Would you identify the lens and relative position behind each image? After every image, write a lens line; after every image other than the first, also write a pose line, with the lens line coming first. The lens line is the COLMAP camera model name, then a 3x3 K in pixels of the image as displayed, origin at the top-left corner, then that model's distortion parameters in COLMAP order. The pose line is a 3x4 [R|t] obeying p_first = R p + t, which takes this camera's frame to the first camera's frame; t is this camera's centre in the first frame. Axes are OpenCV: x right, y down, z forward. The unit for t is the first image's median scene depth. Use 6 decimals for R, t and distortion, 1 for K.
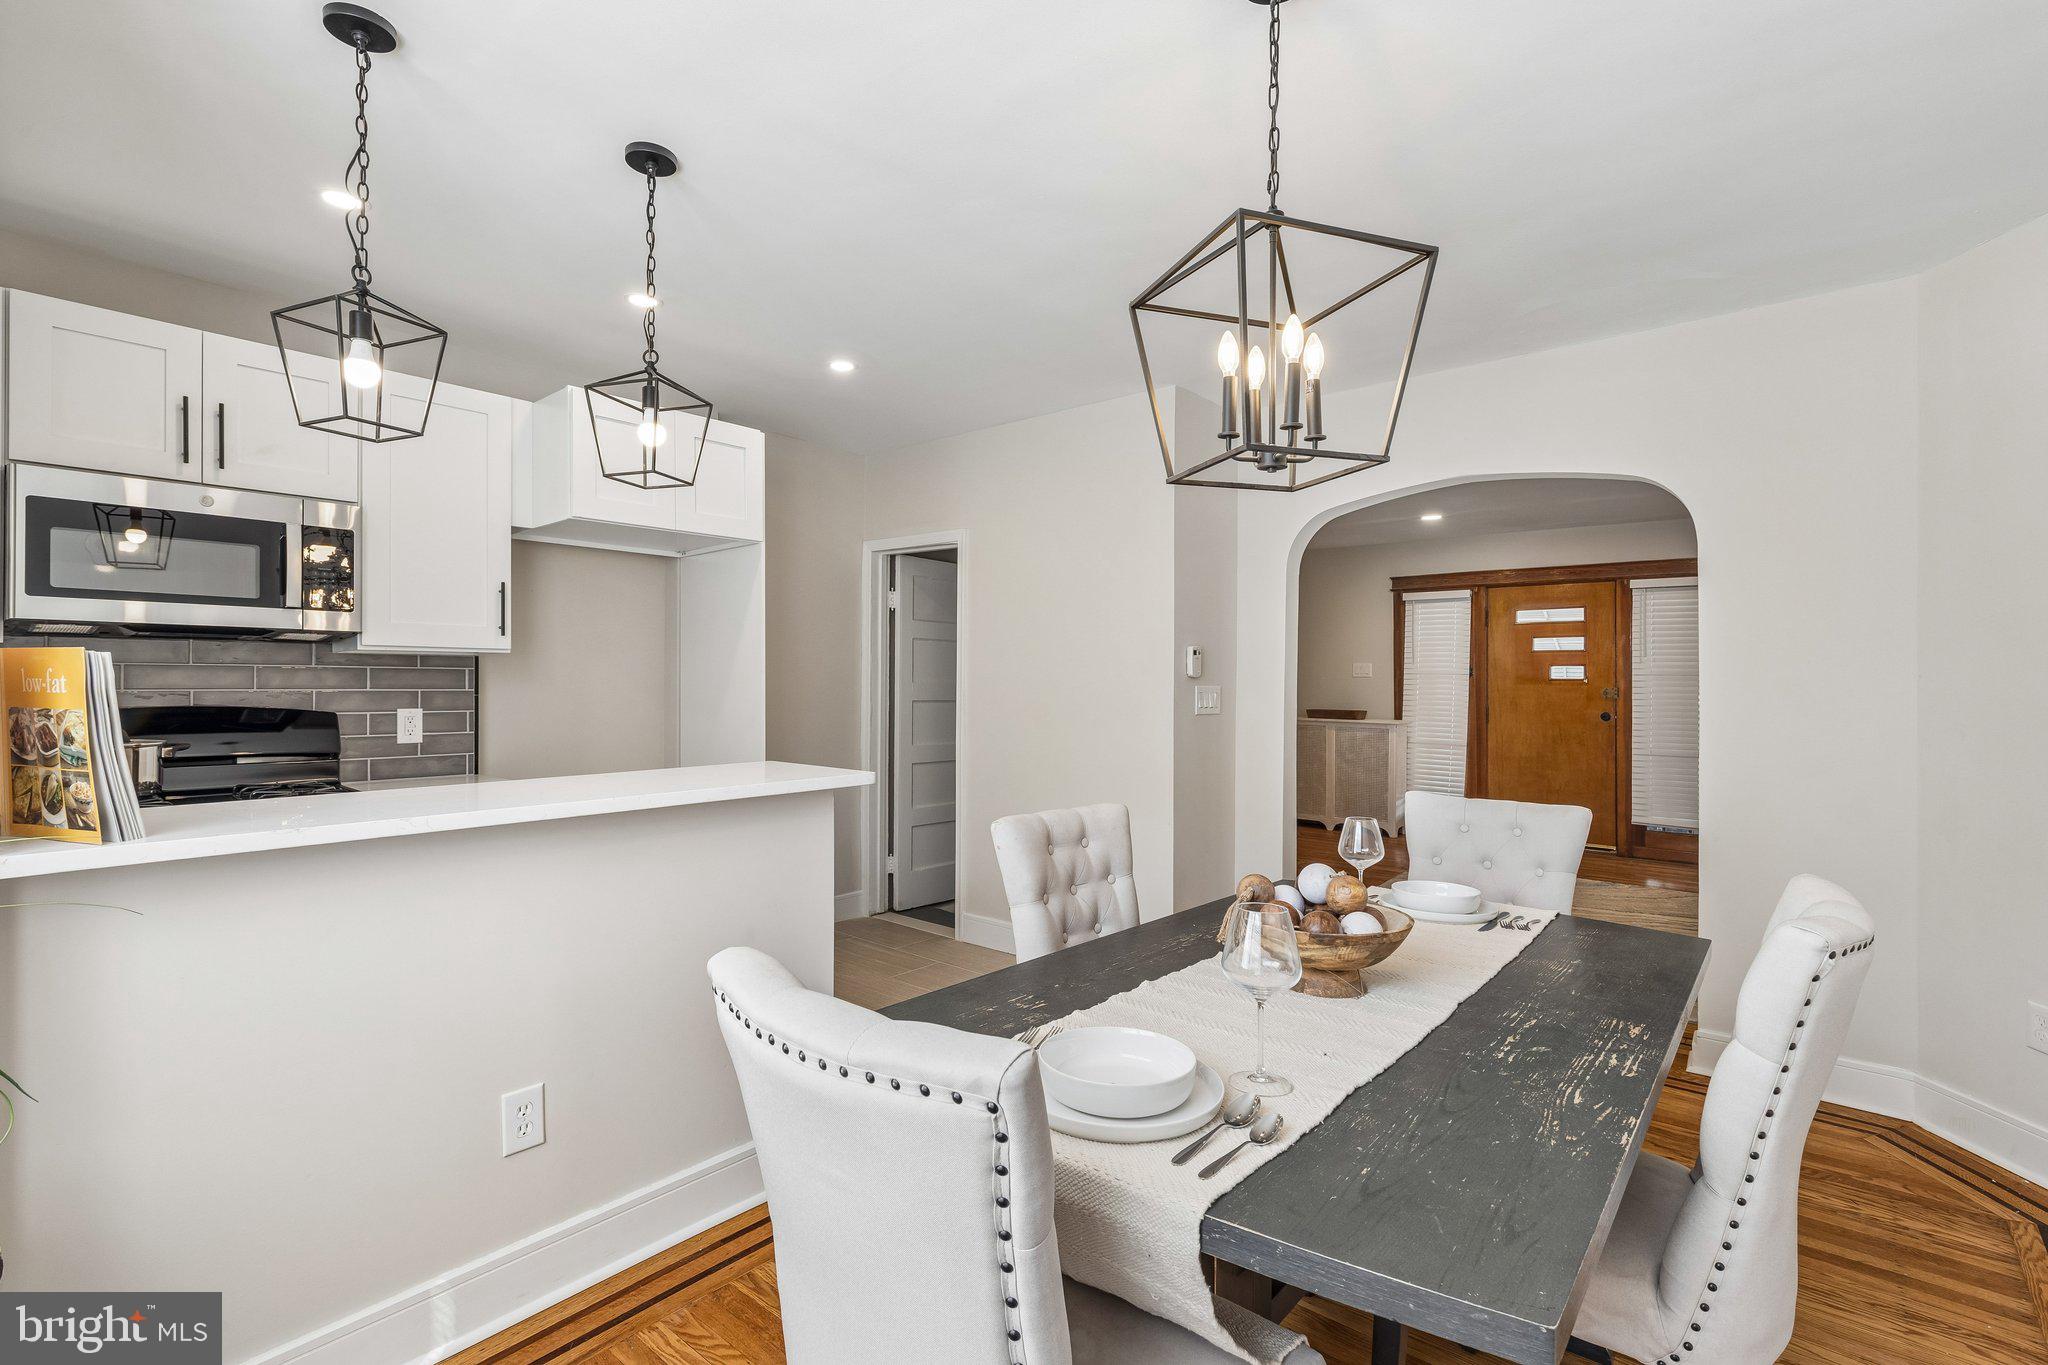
lens RADIAL K [[929.7, 0, 1024.0], [0, 929.7, 682.5], [0, 0, 1]] dist [0.004004, 0.000469]
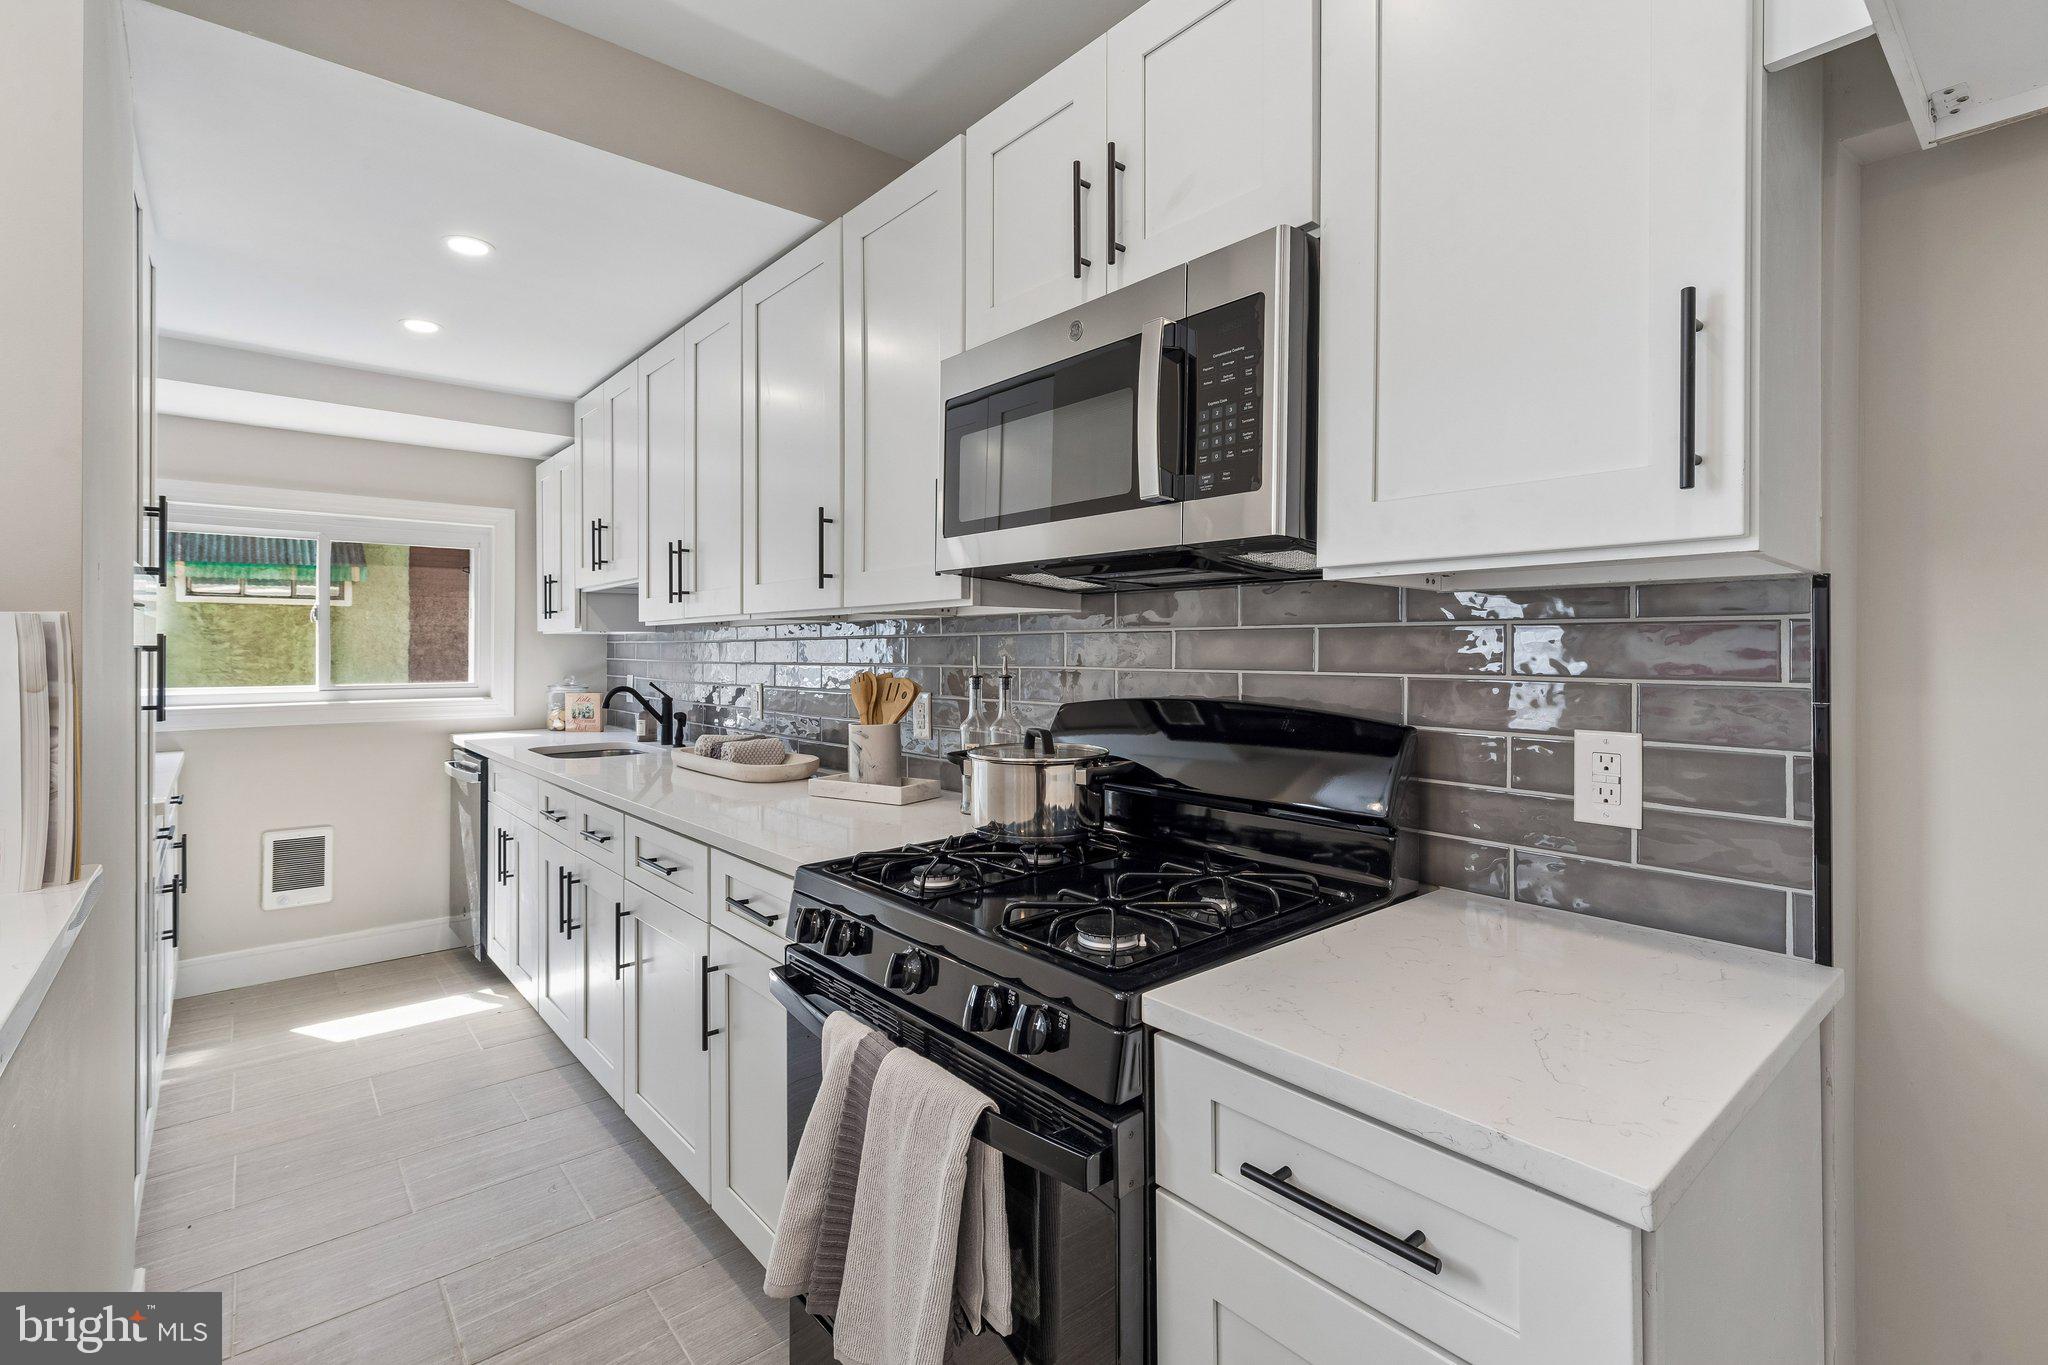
lens RADIAL K [[937.2, 0, 1028.3], [0, 937.2, 649.2], [0, 0, 1]] dist [0.002222, 0.000378]
pose [[-0.152867, -0.005498, -0.988231, -0.118528], [0.000258, 0.999984, -0.005604, -0.001144], [0.988247, -0.001111, -0.152863, 0.382663]]
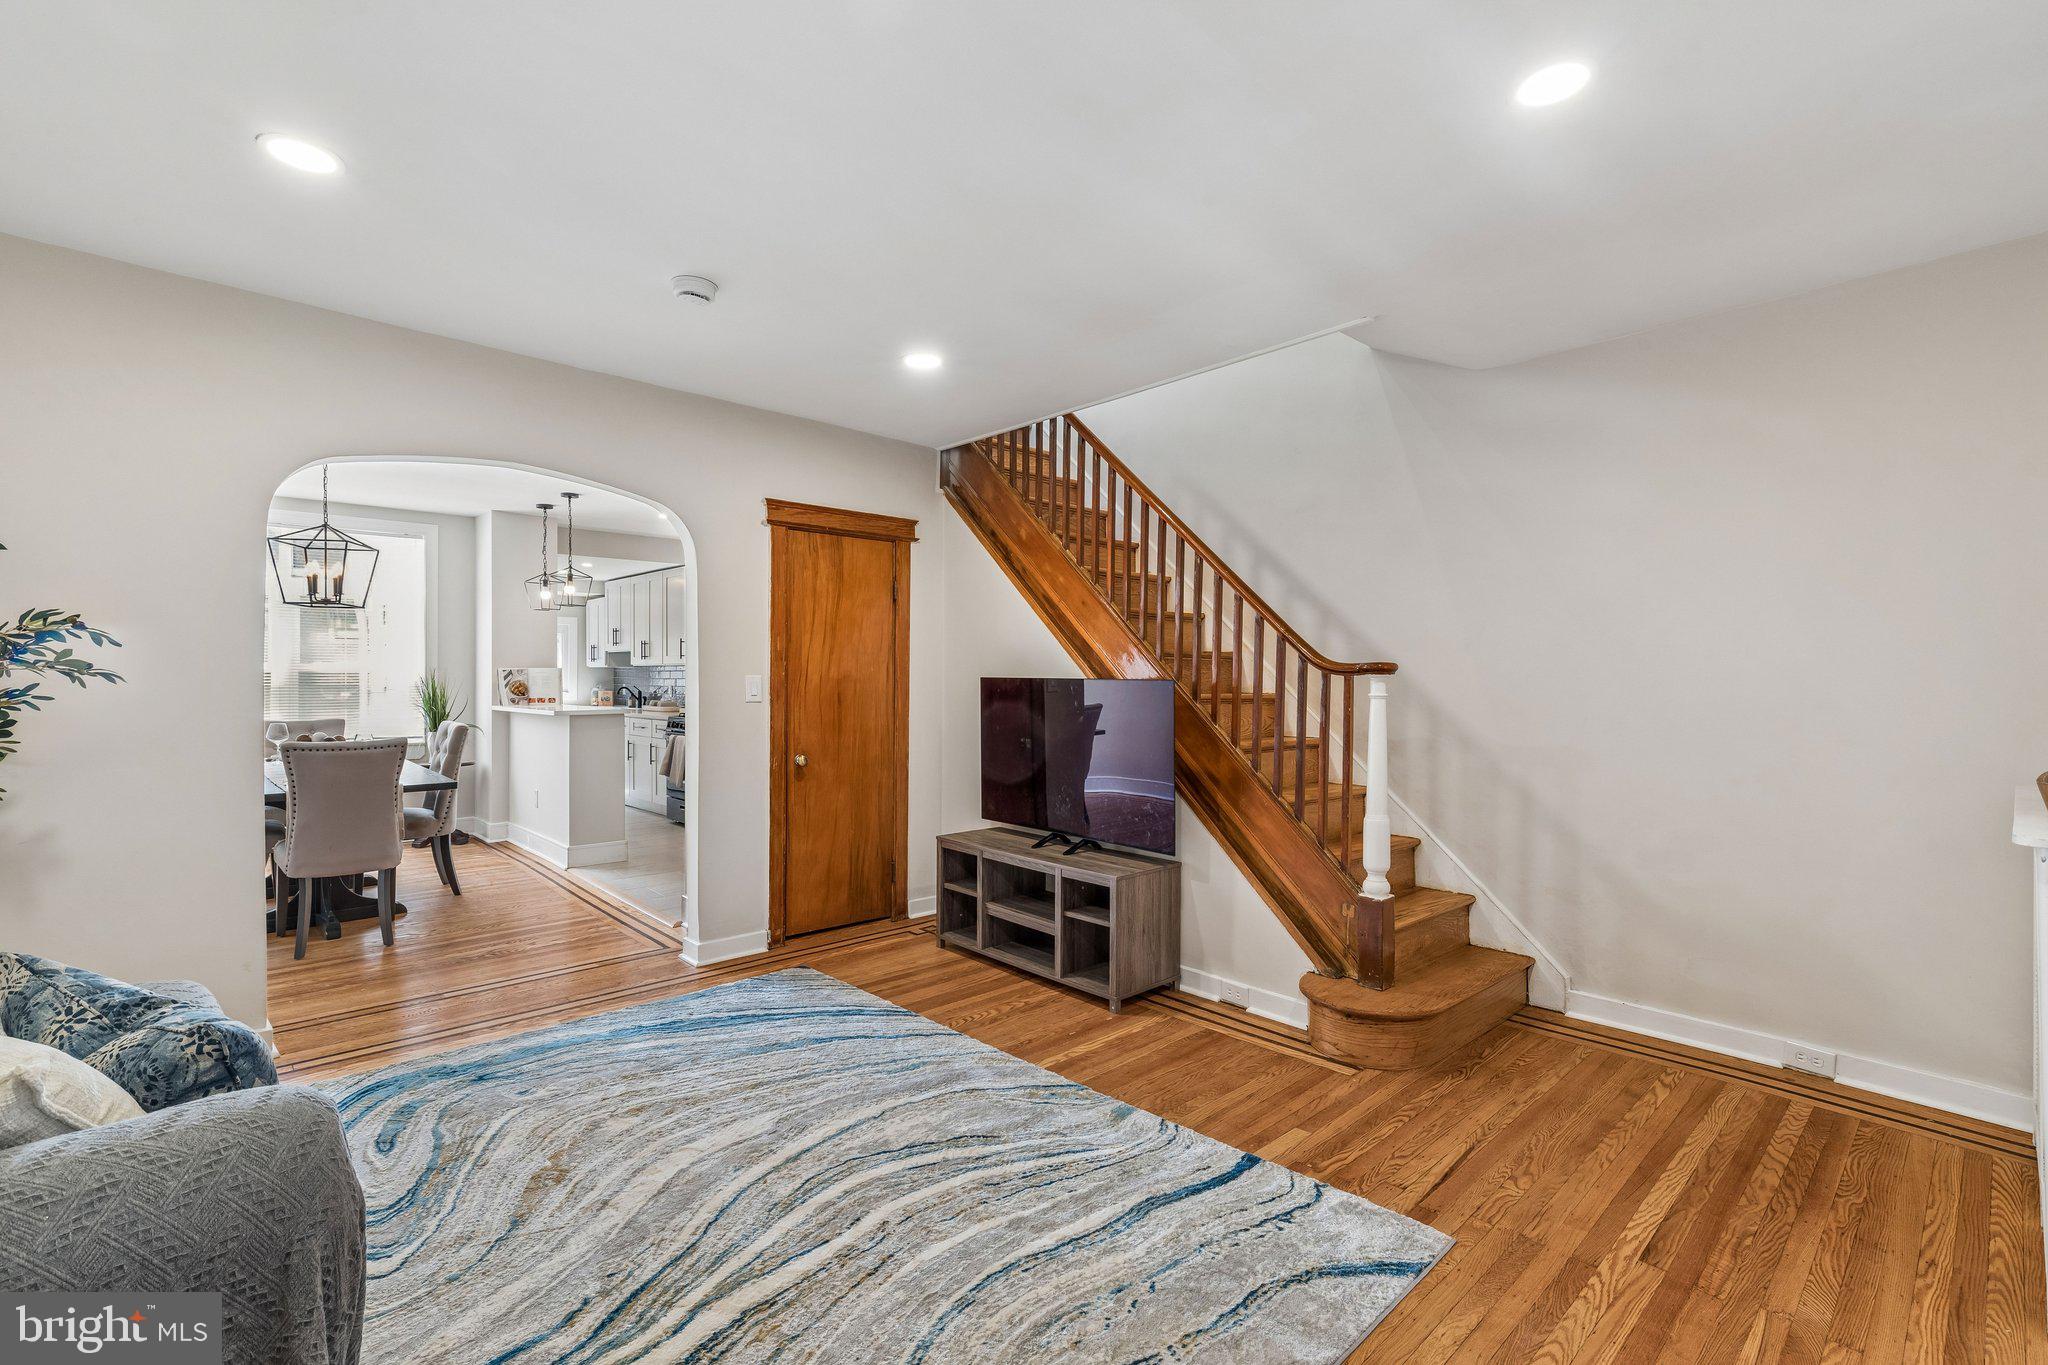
lens RADIAL K [[917.9, 0, 1029.8], [0, 917.9, 686.2], [0, 0, 1]] dist [0.003172, 0.000114]
pose [[-0.109304, 0.003381, -0.994003, 0.706114], [-0.005205, 0.999979, 0.003974, 0.005939], [0.993995, 0.005608, -0.109284, 0.838629]]
